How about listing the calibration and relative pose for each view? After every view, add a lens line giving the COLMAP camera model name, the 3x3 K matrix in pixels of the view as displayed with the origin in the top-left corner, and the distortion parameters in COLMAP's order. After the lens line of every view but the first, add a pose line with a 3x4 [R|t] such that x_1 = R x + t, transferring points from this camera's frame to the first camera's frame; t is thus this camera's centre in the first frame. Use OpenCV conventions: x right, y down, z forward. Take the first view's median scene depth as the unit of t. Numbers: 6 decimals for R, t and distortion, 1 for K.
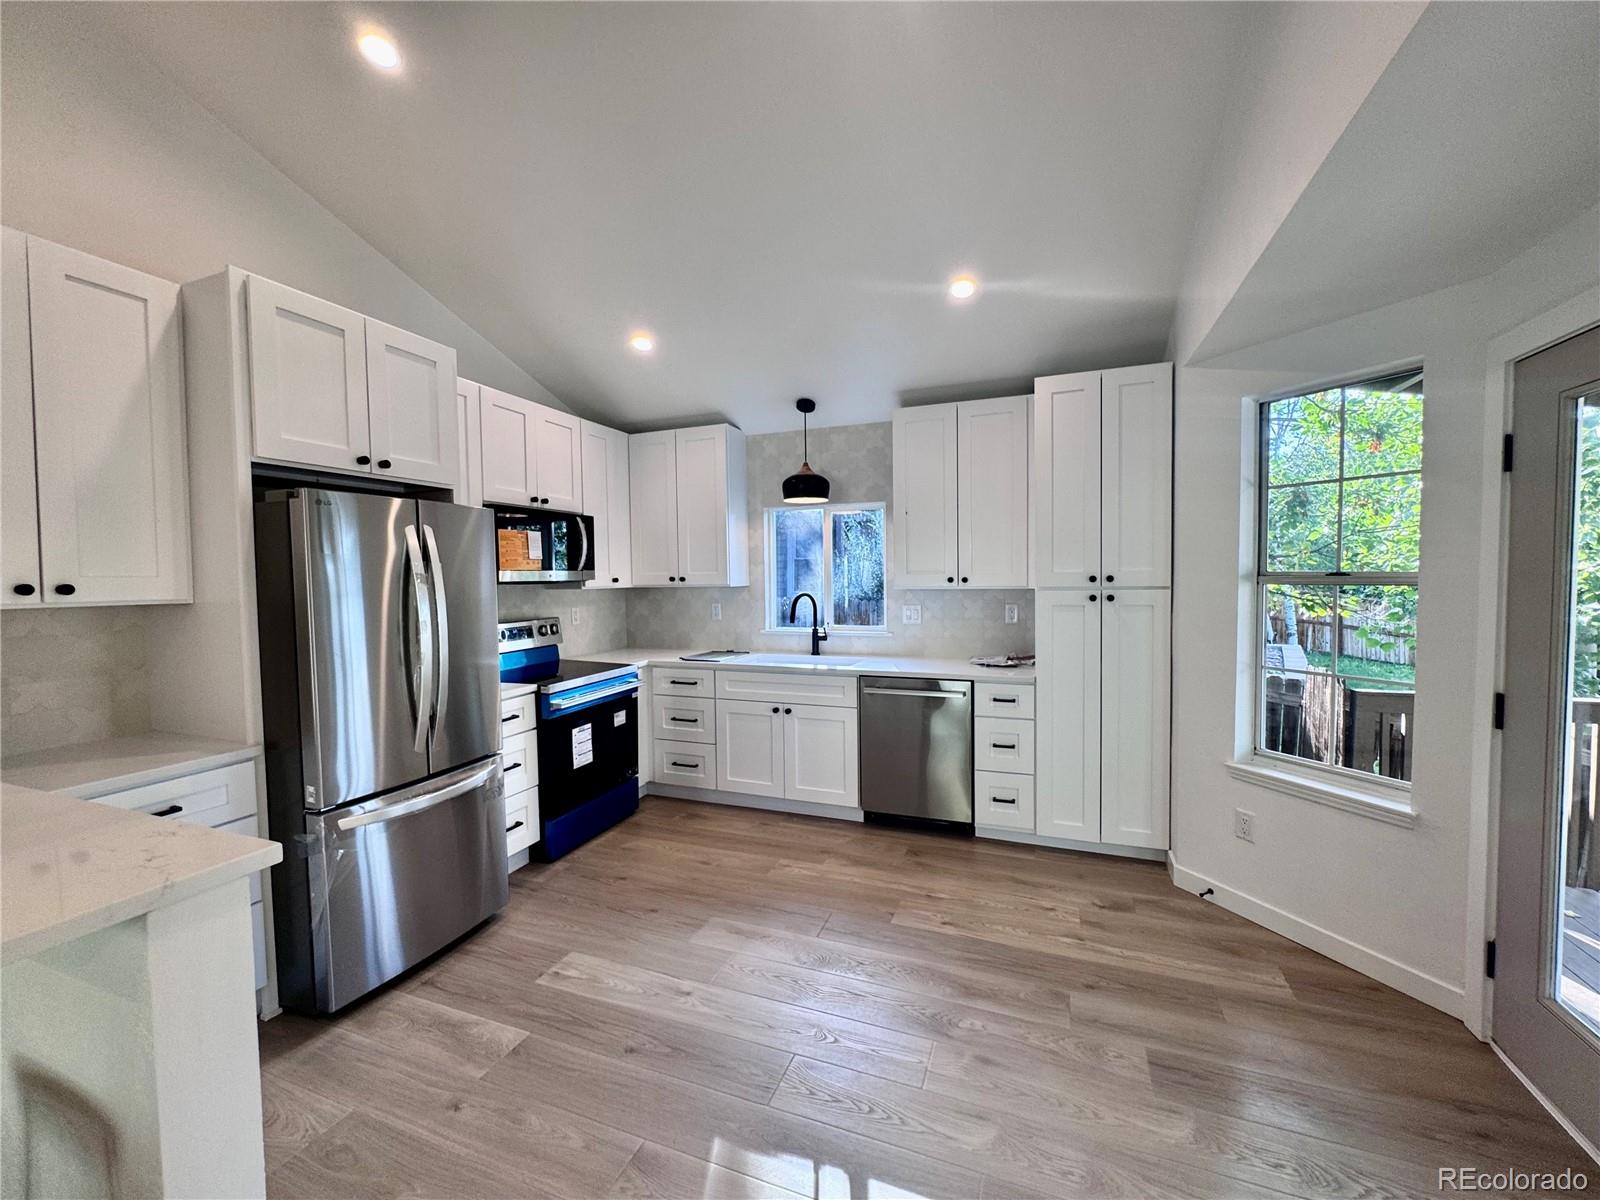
lens RADIAL K [[645.0, 0, 800.0], [0, 645.0, 600.0], [0, 0, 1]] dist [-0.002144, -0.000026]
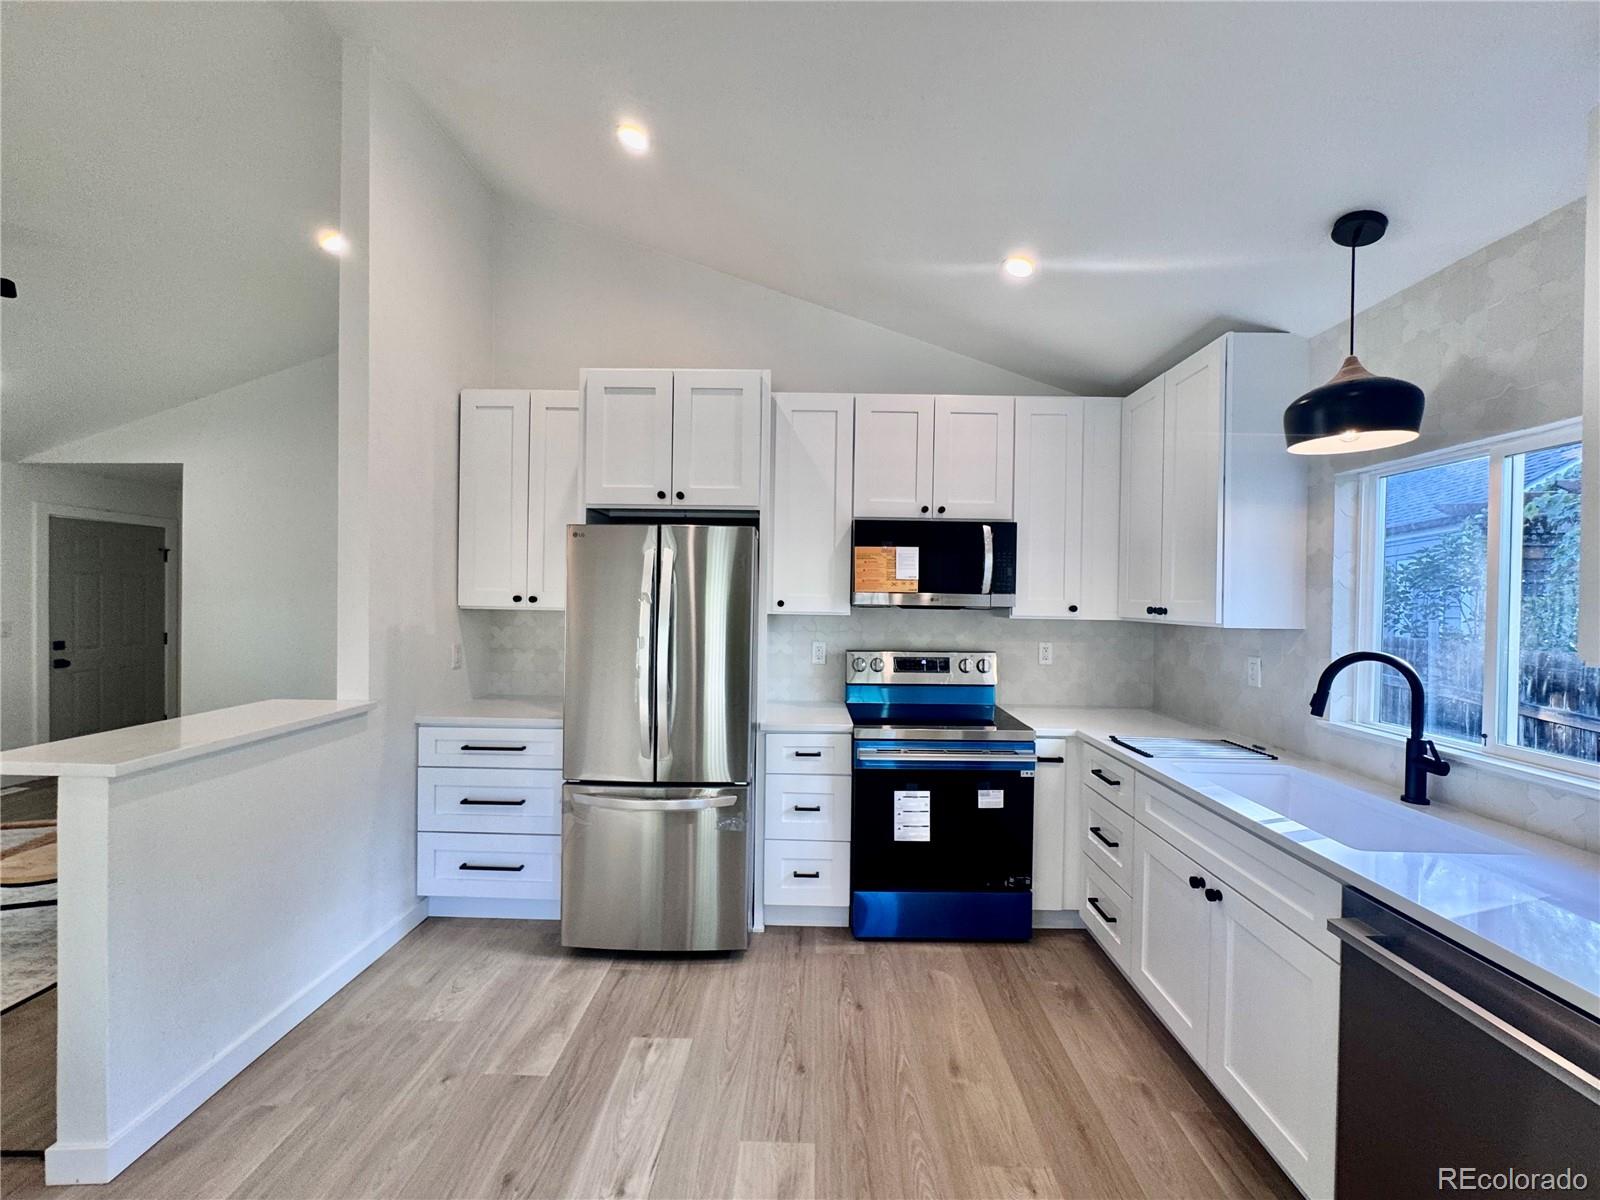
lens RADIAL K [[645.0, 0, 800.0], [0, 645.0, 600.0], [0, 0, 1]] dist [-0.002144, -0.000026]
pose [[0.342319, 0.024643, -0.939260, 0.339929], [-0.057236, 0.998346, 0.005333, -0.032686], [0.937839, 0.051934, 0.343164, 0.573169]]
